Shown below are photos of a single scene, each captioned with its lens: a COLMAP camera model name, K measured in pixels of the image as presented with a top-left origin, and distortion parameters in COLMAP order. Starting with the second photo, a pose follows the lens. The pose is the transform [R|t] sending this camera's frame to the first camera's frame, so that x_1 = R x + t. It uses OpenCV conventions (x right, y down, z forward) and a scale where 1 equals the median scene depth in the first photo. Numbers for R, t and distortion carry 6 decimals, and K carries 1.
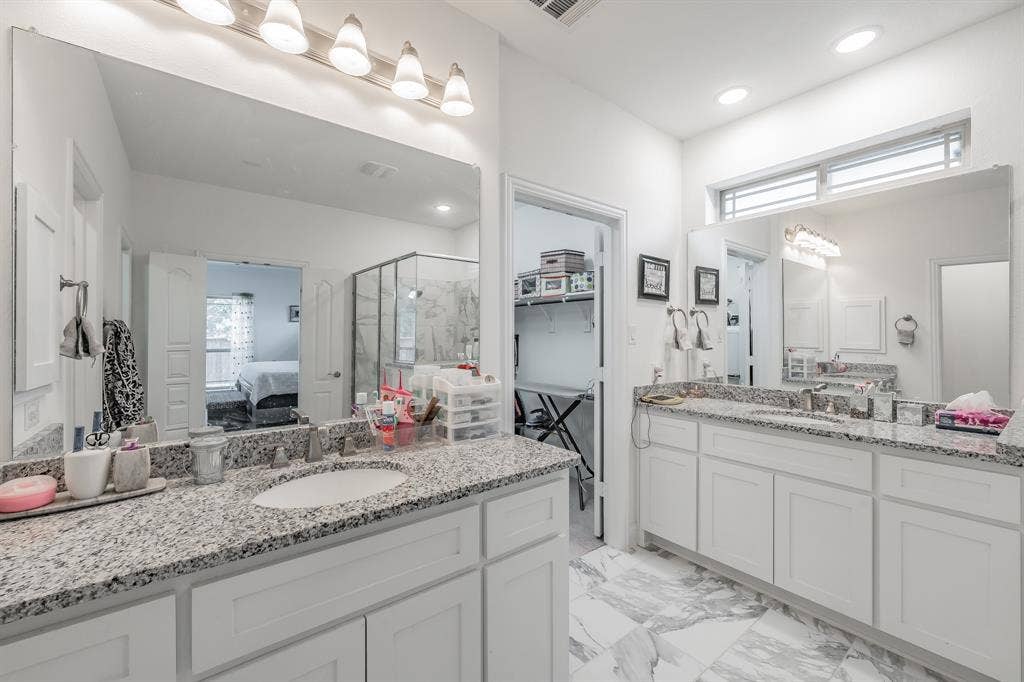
lens RADIAL K [[398.5, 0, 505.9], [0, 398.5, 338.6], [0, 0, 1]] dist [-0.000713, -0.000122]
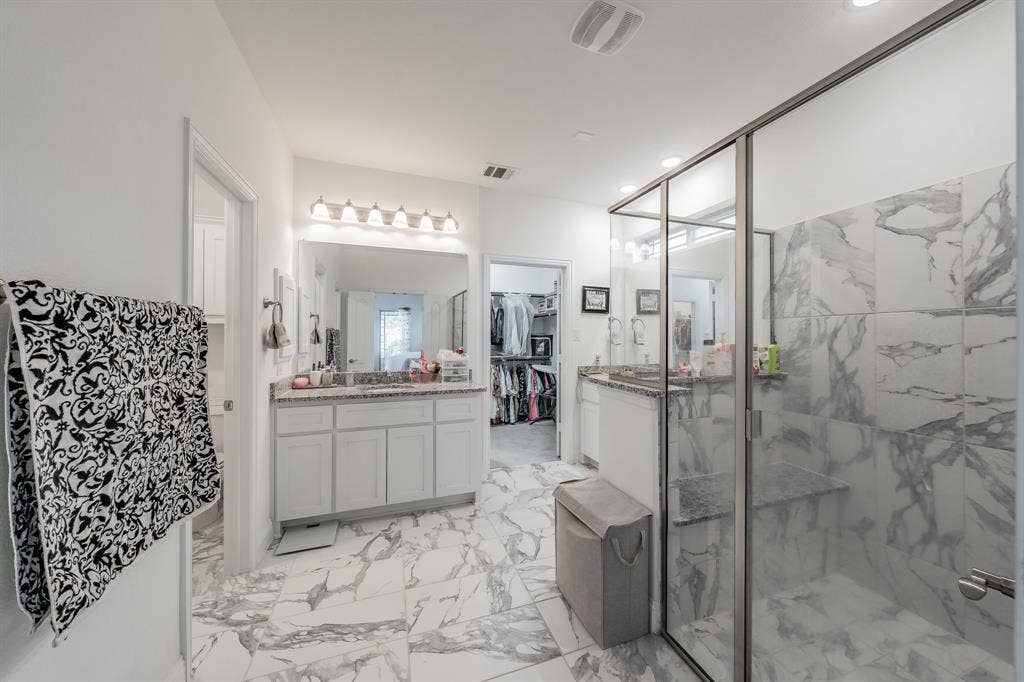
lens RADIAL K [[352.4, 0, 518.2], [0, 352.4, 334.9], [0, 0, 1]] dist [0.001808, -0.000470]
pose [[0.951037, -0.000164, -0.309076, 0.540011], [-0.002698, 0.999957, -0.008833, 0.004317], [0.309065, 0.009234, 0.950996, -0.470956]]
